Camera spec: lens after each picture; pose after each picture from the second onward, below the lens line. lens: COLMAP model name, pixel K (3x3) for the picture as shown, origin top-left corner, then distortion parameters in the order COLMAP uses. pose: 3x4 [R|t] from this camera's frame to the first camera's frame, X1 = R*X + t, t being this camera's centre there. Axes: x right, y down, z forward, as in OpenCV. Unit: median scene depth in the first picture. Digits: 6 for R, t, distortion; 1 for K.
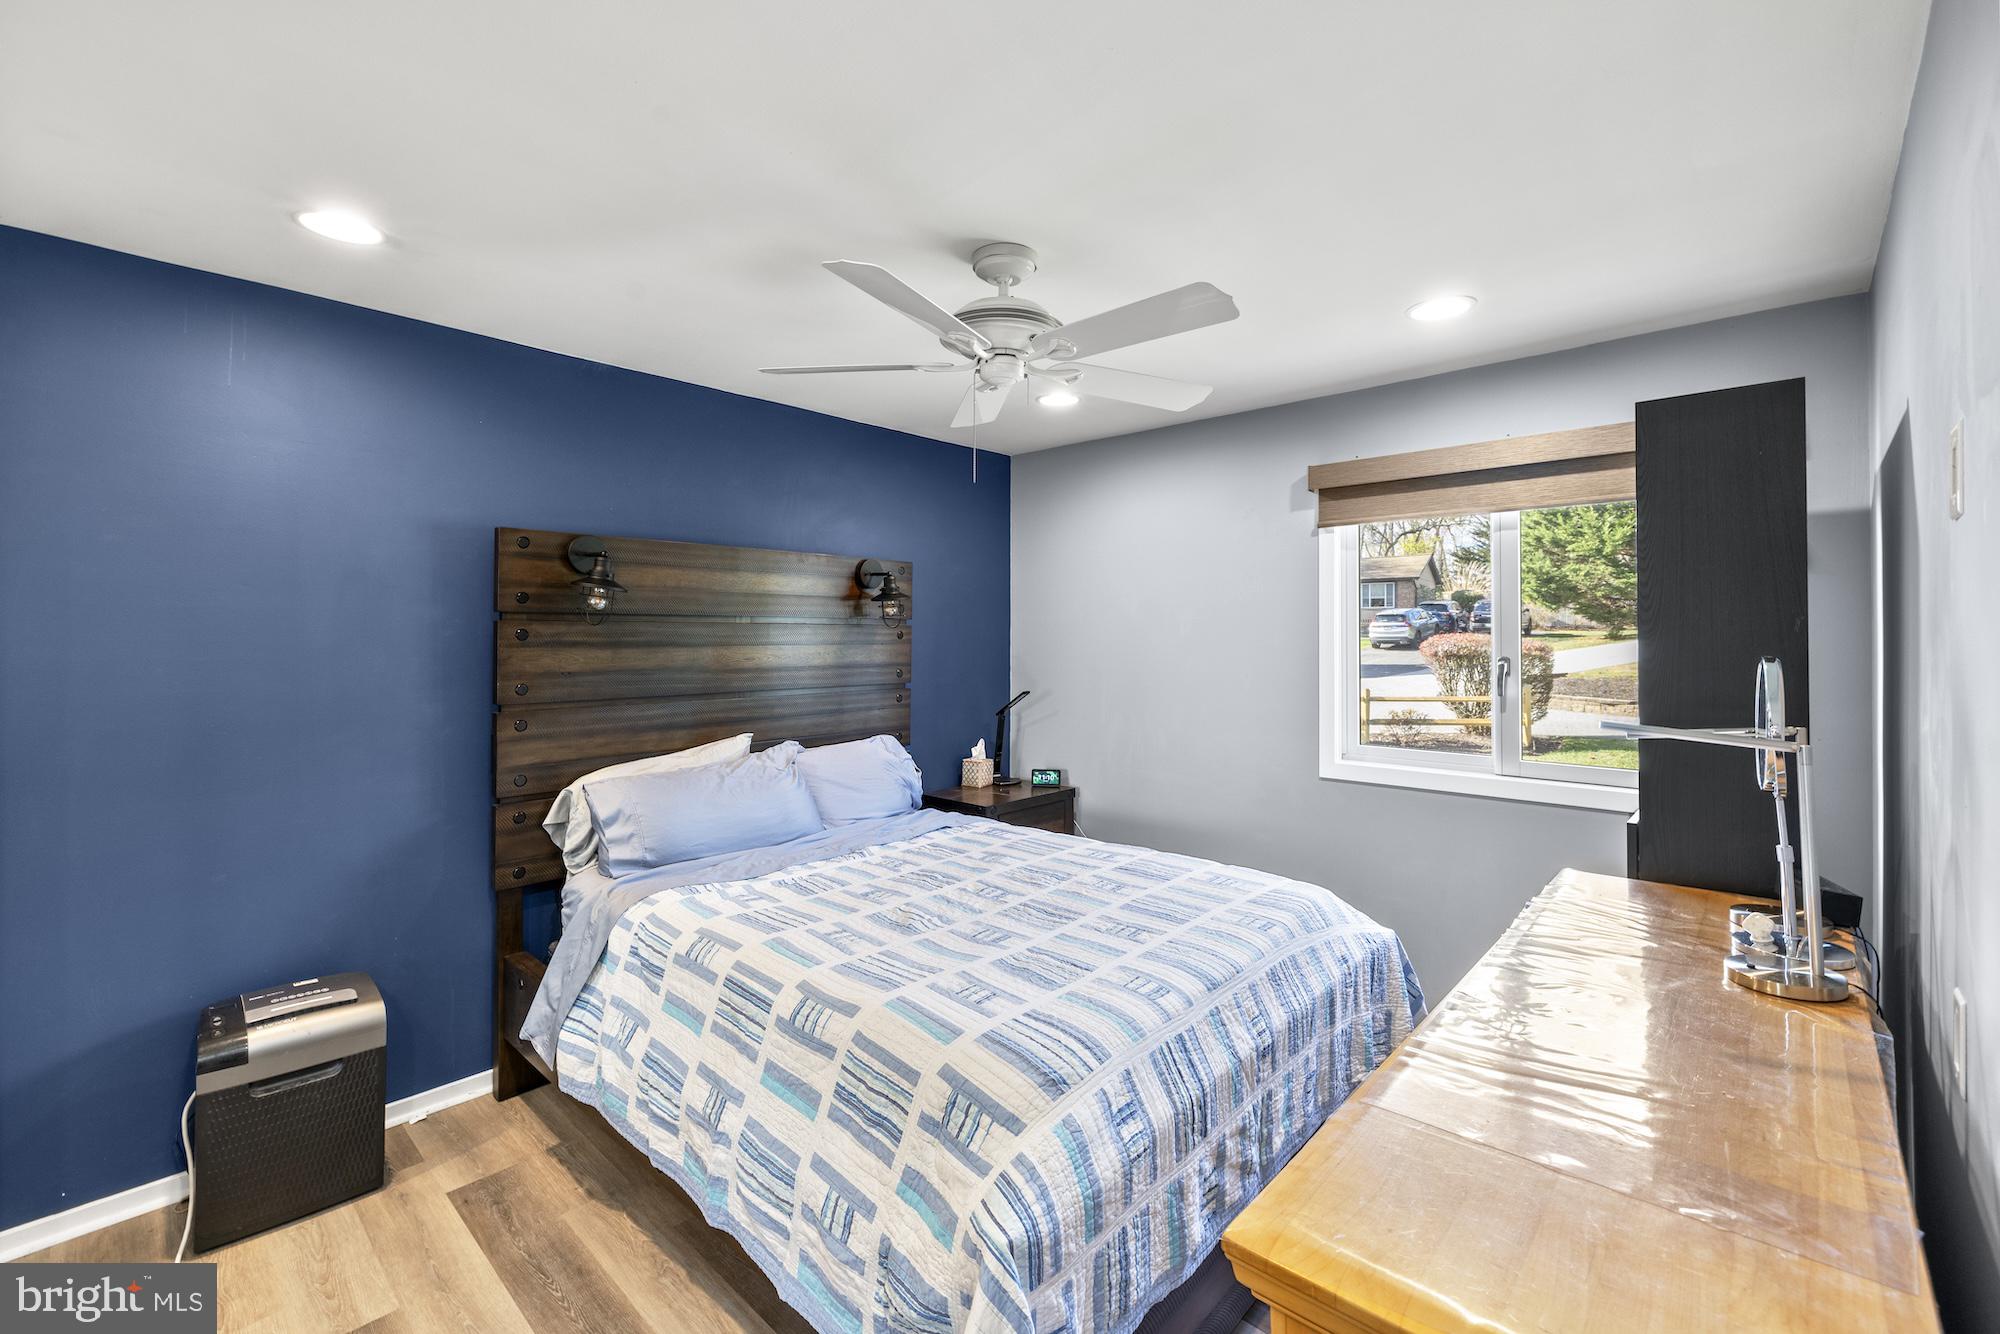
lens RADIAL K [[851.1, 0, 1001.9], [0, 851.1, 621.4], [0, 0, 1]] dist [-0.000146, 0.000049]
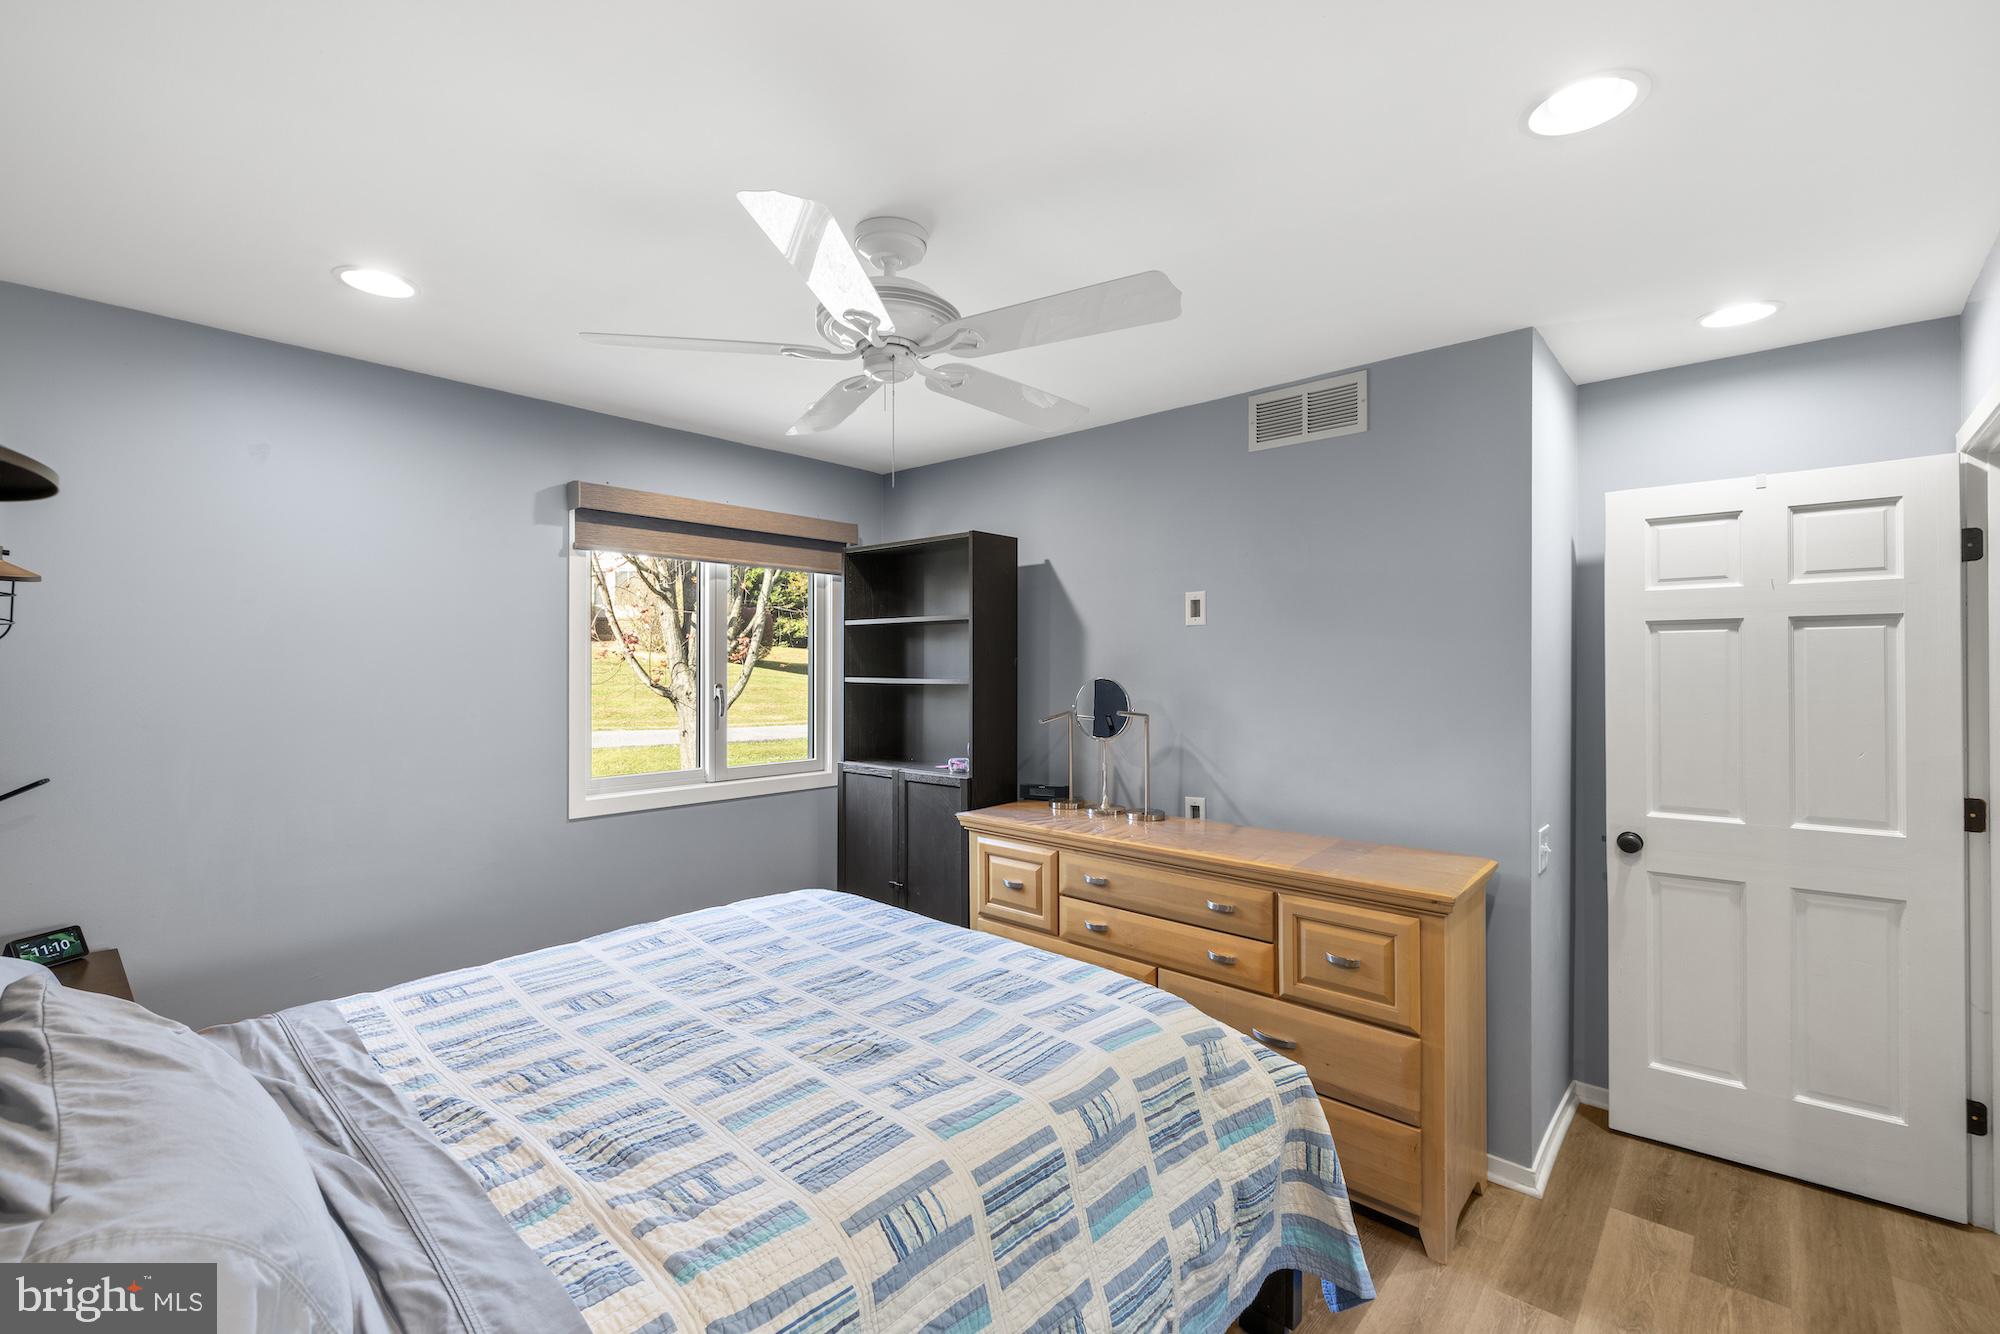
lens RADIAL K [[840.2, 0, 971.0], [0, 840.2, 661.3], [0, 0, 1]] dist [-0.000831, -0.000059]
pose [[0.010817, 0.003472, 0.999935, -0.895366], [-0.020206, 0.999791, -0.003253, 0.010421], [-0.999737, -0.020169, 0.010885, 0.942201]]
